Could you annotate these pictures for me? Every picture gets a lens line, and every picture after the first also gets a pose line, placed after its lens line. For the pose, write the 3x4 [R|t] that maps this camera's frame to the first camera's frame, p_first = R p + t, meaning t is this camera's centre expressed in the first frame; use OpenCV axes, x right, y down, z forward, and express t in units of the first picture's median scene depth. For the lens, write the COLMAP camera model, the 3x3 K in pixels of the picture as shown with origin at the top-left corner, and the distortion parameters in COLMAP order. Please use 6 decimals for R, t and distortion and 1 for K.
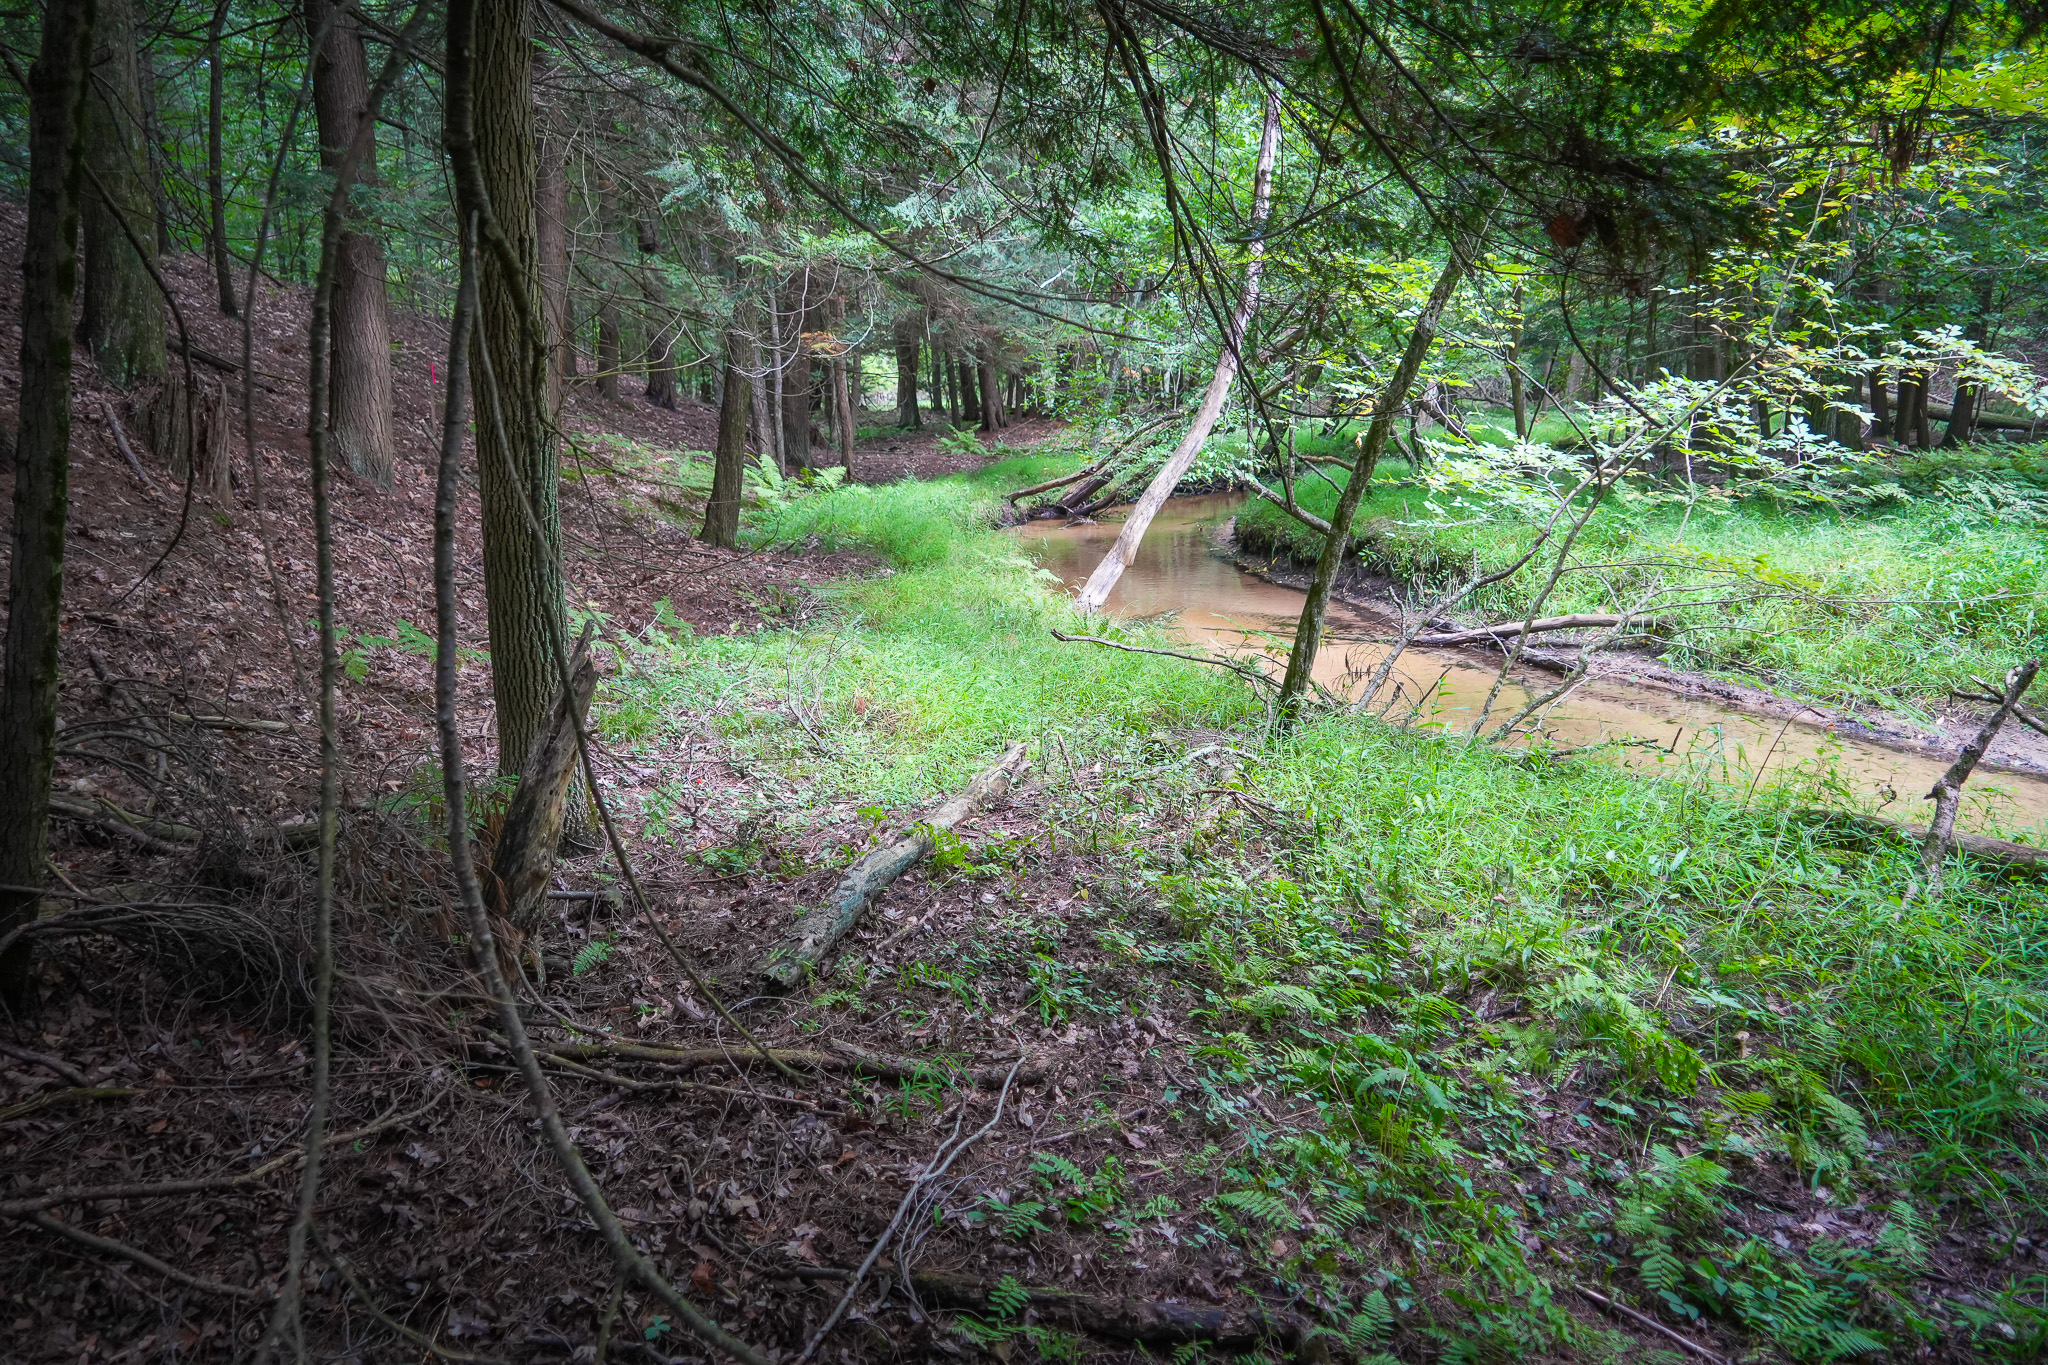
lens RADIAL K [[1404.5, 0, 1020.0], [0, 1404.5, 647.5], [0, 0, 1]] dist [-0.005813, 0.008762]
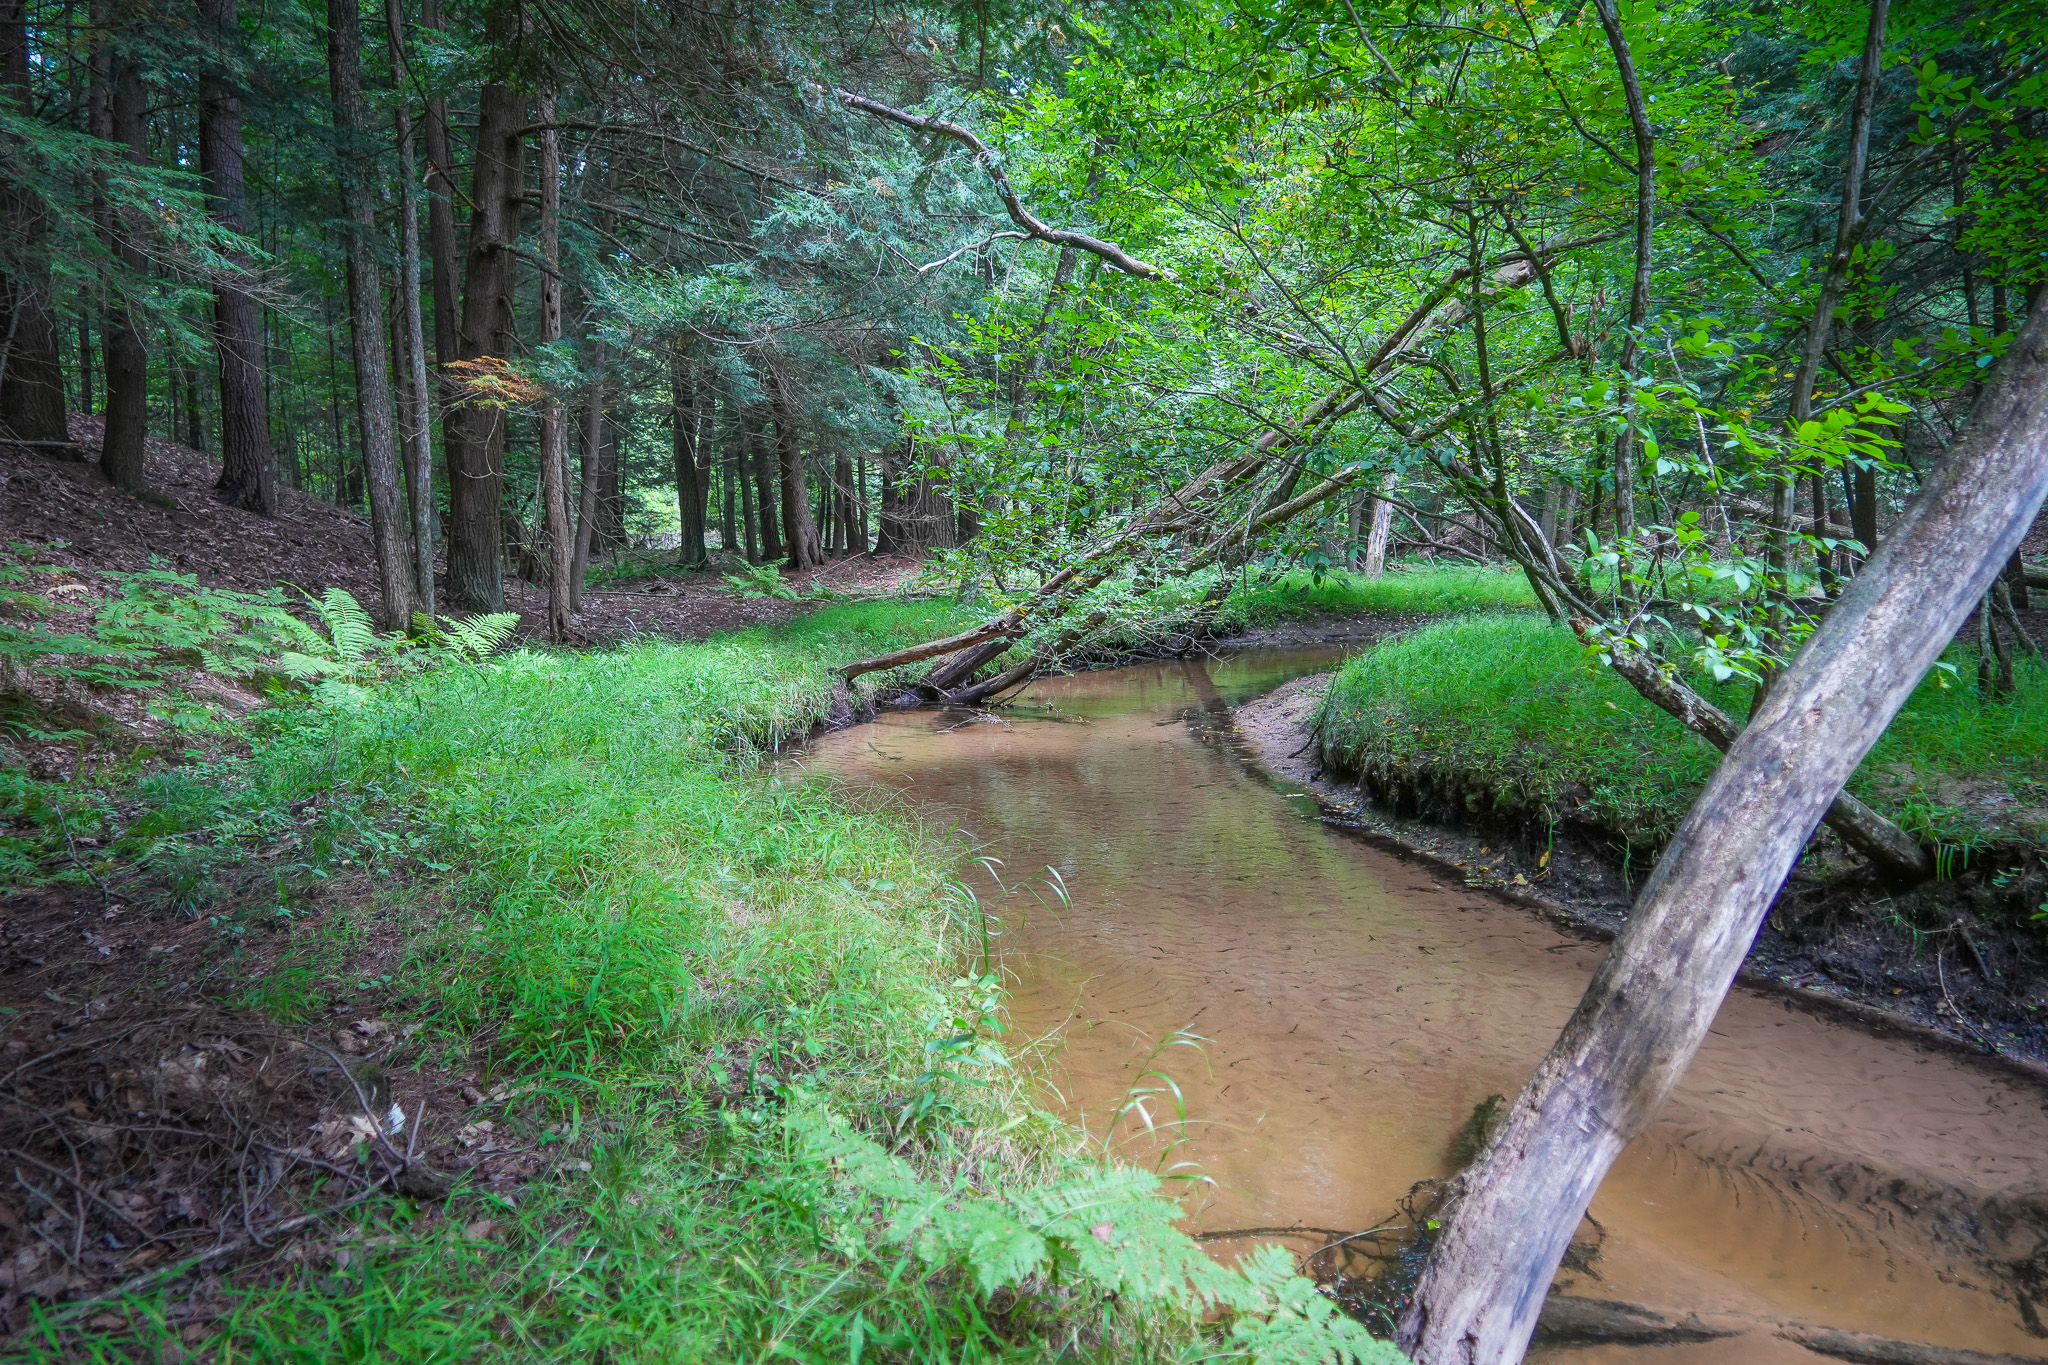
lens RADIAL K [[1404.5, 0, 1020.0], [0, 1404.5, 647.5], [0, 0, 1]] dist [-0.005813, 0.008762]
pose [[0.989611, 0.012667, 0.143214, -0.017381], [0.003300, 0.993847, -0.110709, -0.051771], [-0.143735, 0.110031, 0.983480, 0.415684]]
